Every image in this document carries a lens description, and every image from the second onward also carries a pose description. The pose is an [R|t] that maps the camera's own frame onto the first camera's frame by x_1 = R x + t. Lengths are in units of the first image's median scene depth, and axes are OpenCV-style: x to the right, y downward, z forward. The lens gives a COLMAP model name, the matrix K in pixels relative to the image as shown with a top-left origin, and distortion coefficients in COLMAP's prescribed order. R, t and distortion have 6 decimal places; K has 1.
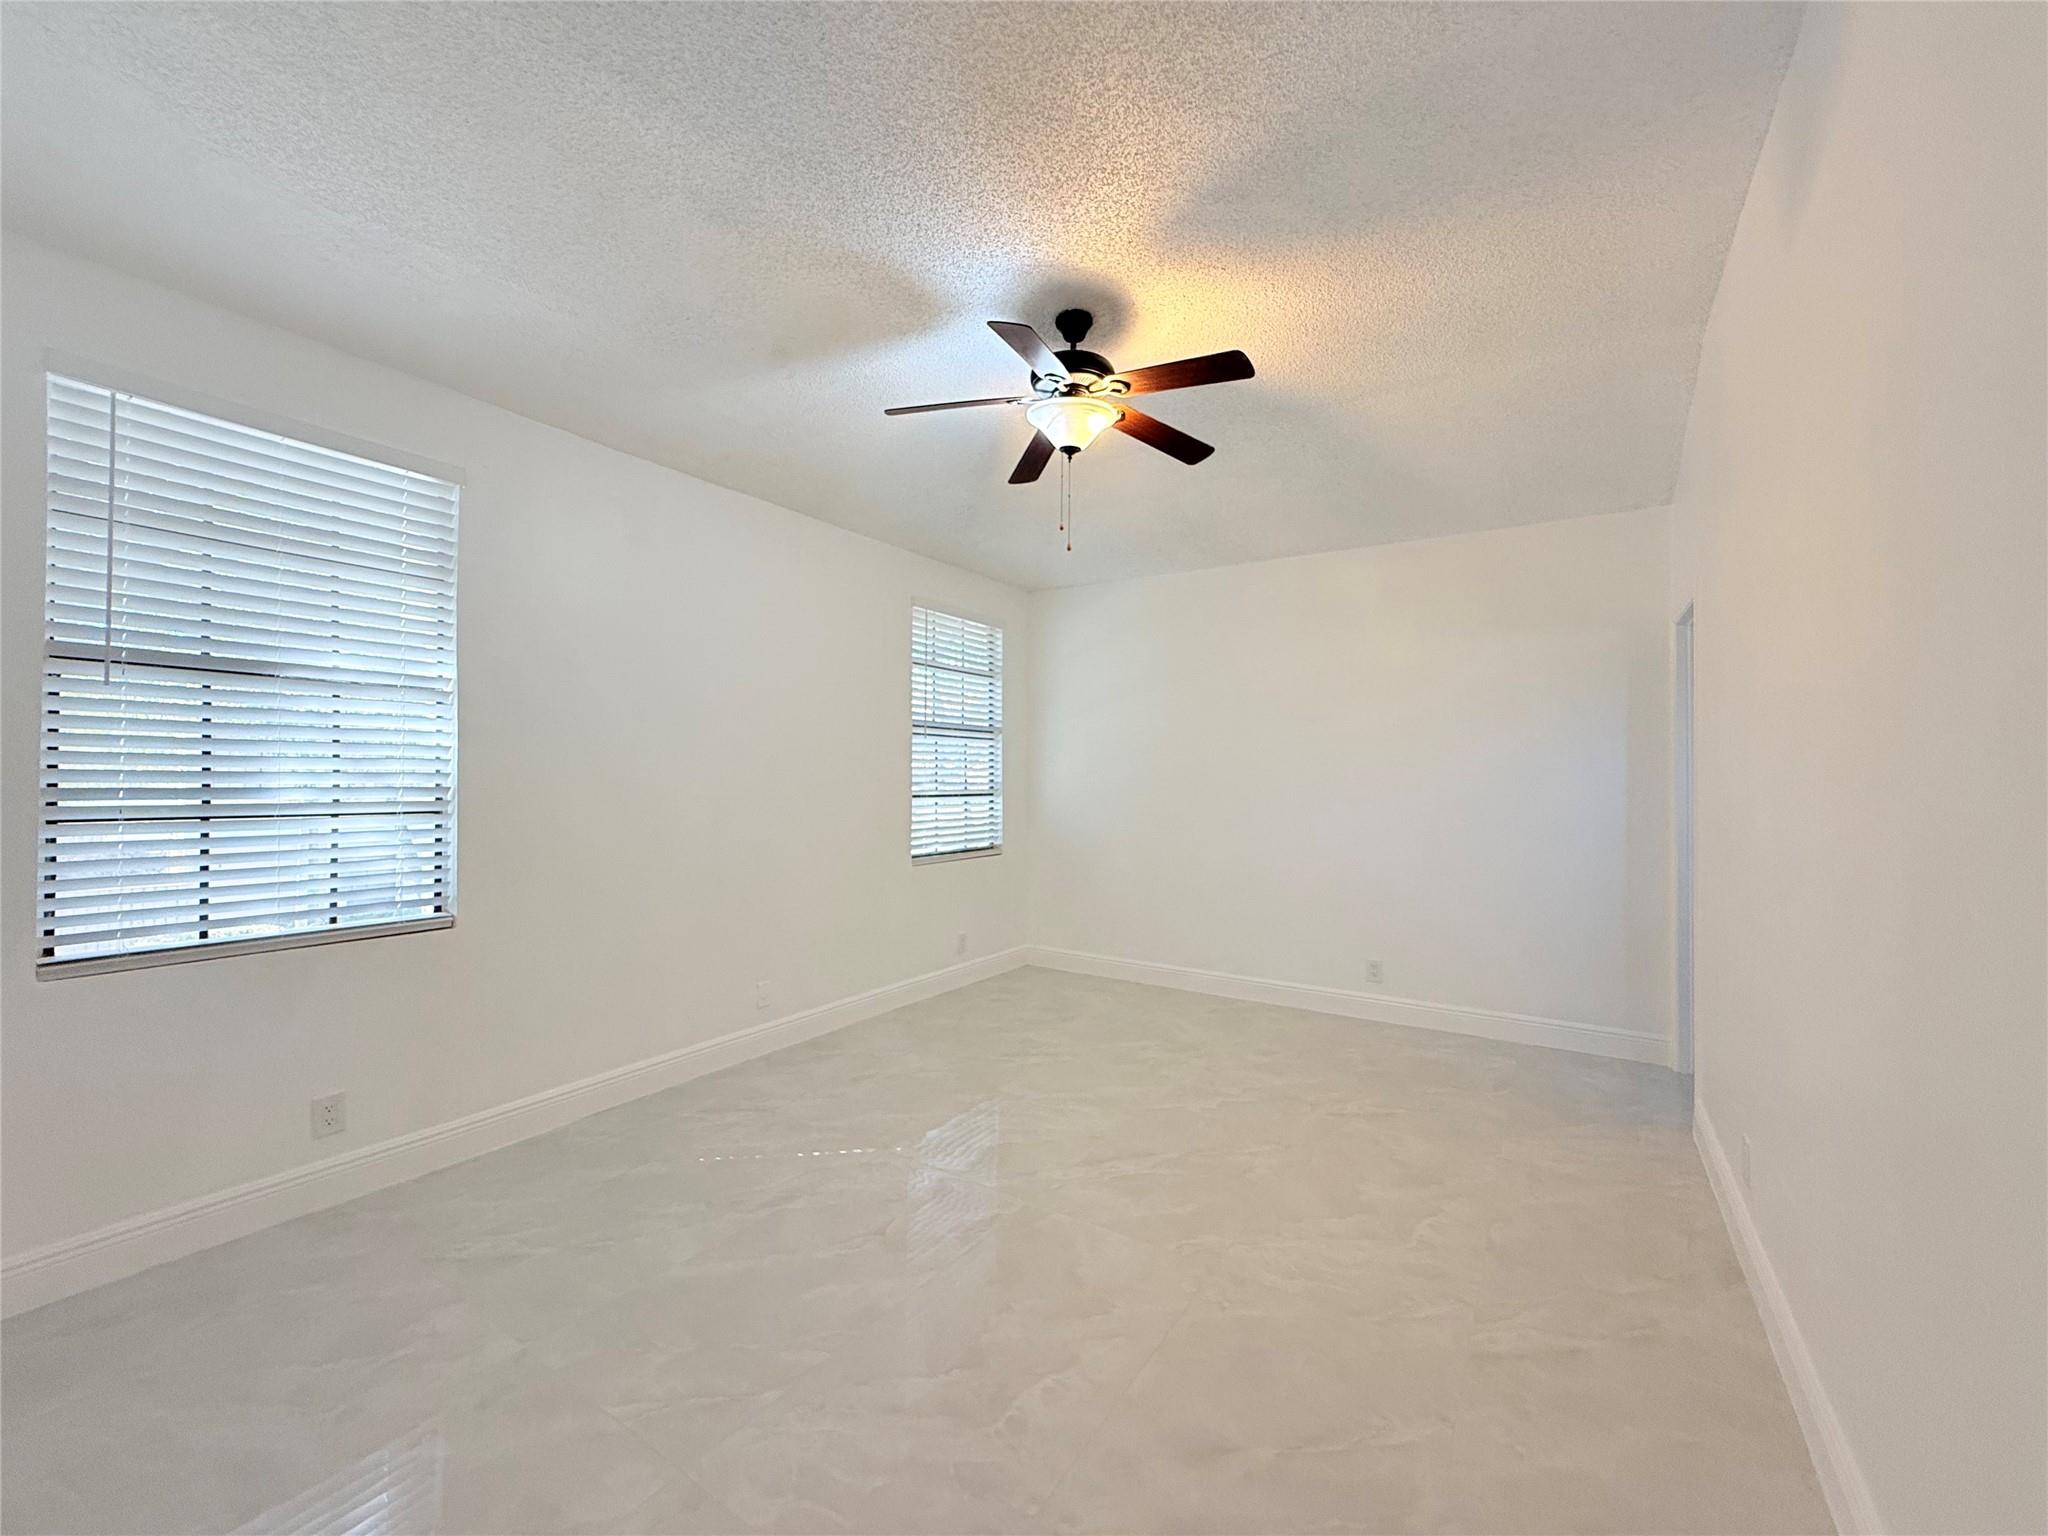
lens RADIAL K [[817.9, 0, 1020.6], [0, 817.9, 771.9], [0, 0, 1]] dist [-0.001345, 0.000317]
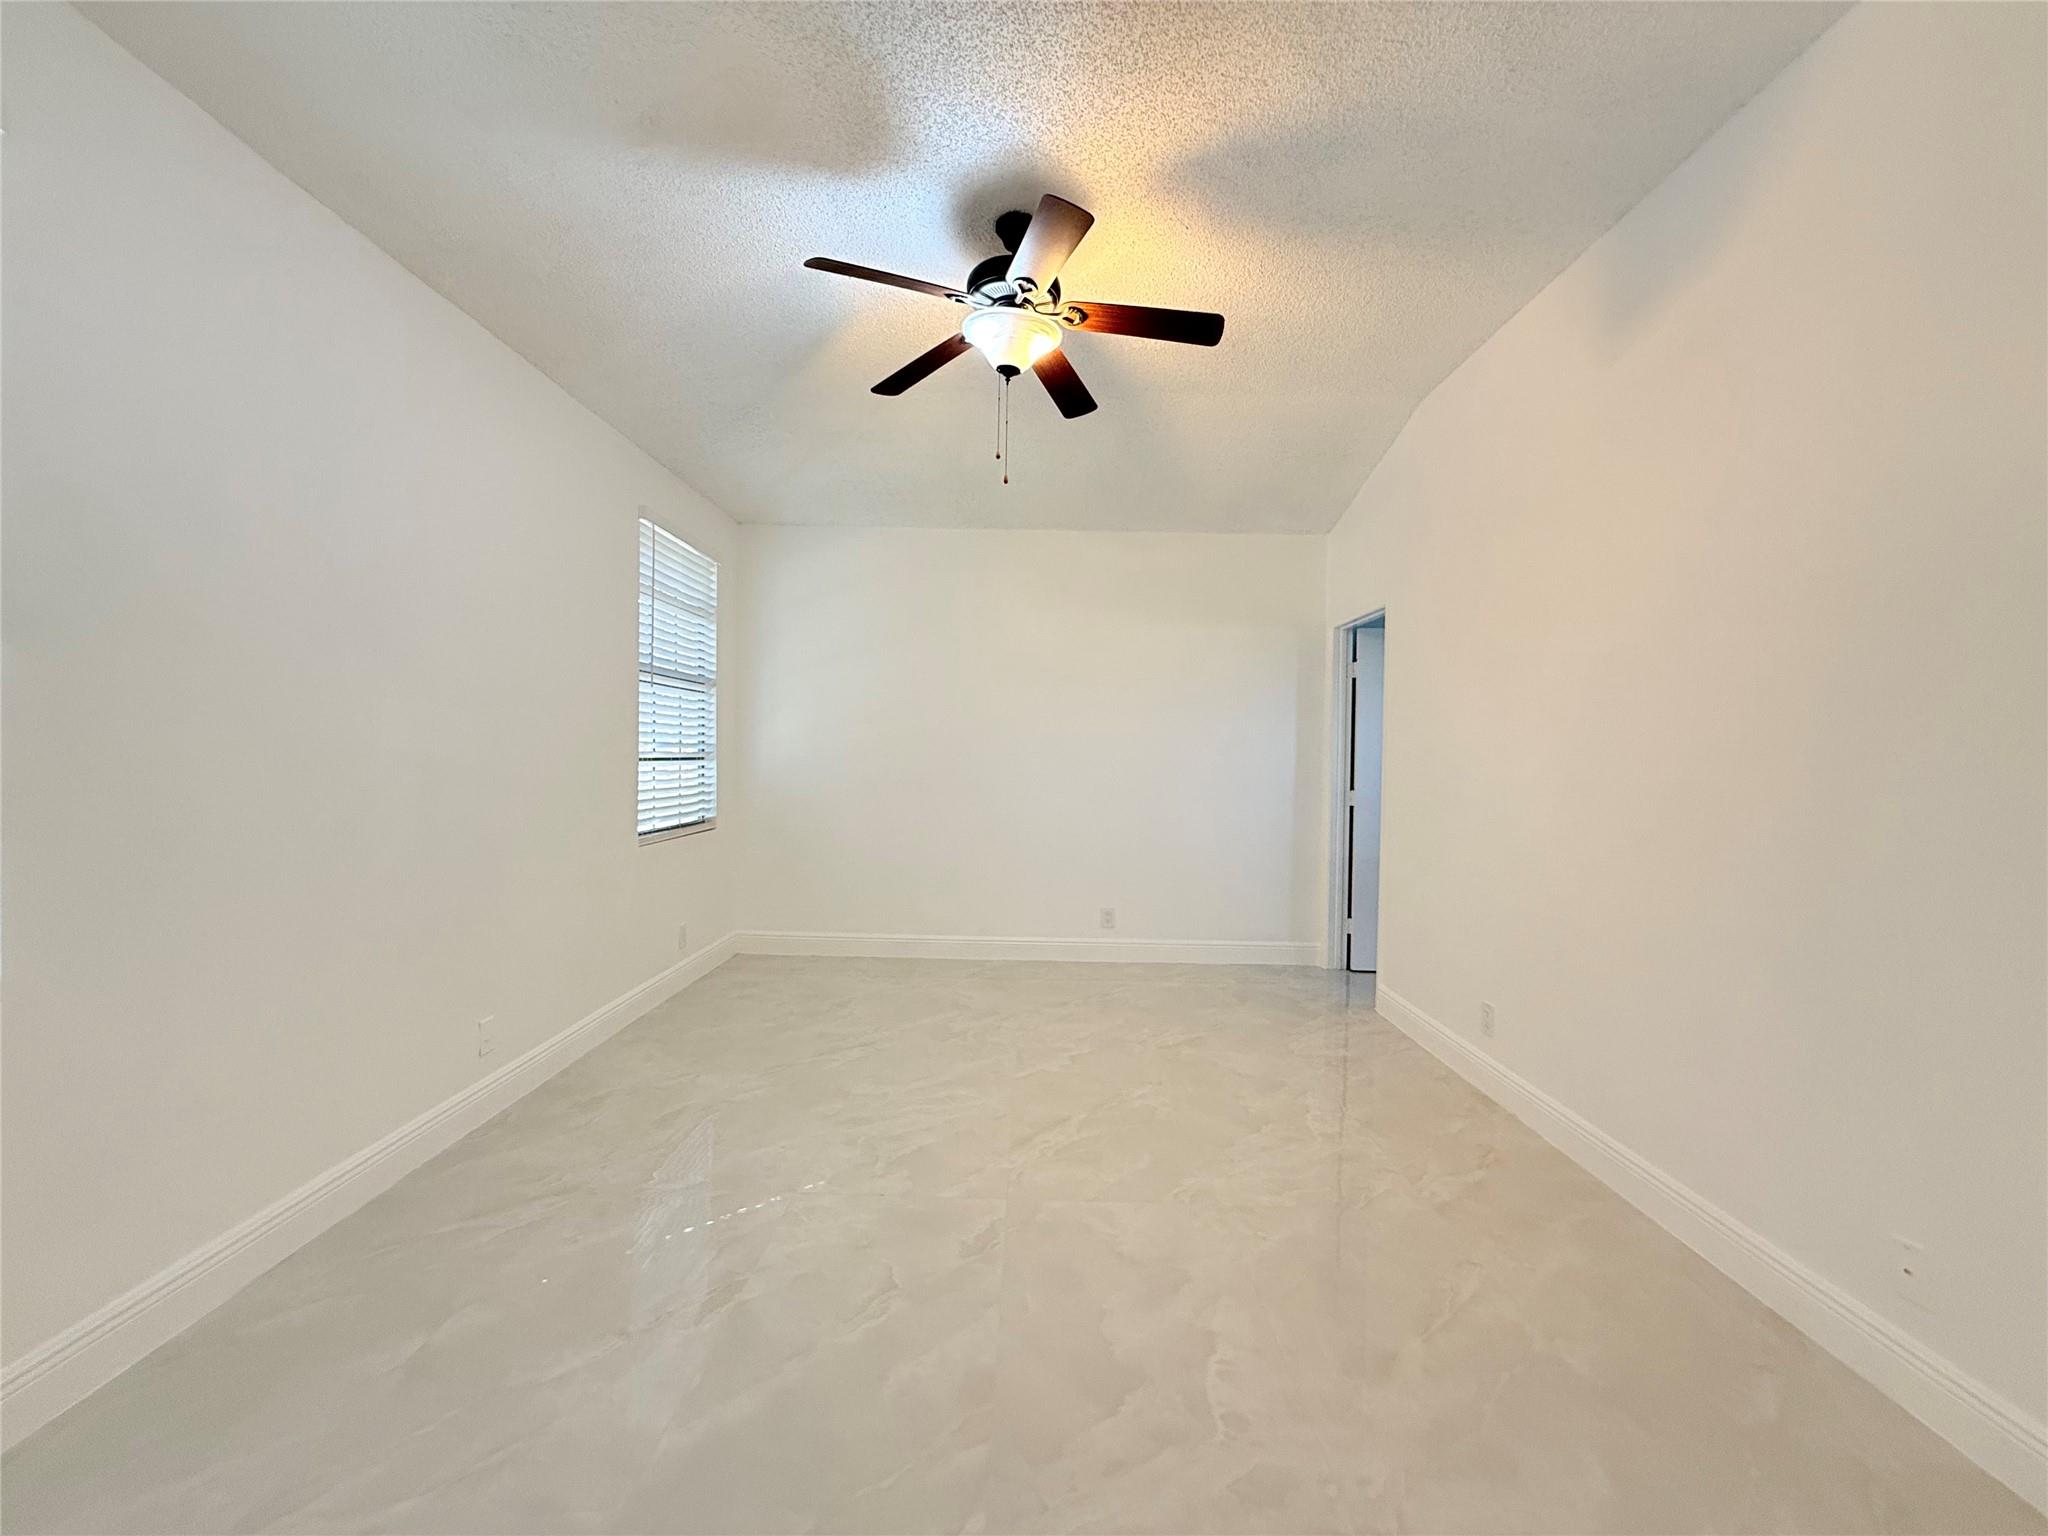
lens RADIAL K [[817.9, 0, 1024.4], [0, 817.9, 770.5], [0, 0, 1]] dist [-0.001345, 0.000317]
pose [[0.840259, -0.003843, 0.542171, -0.289265], [-0.014322, 0.999469, 0.029280, 0.014515], [-0.541996, -0.032368, 0.839758, 0.152197]]
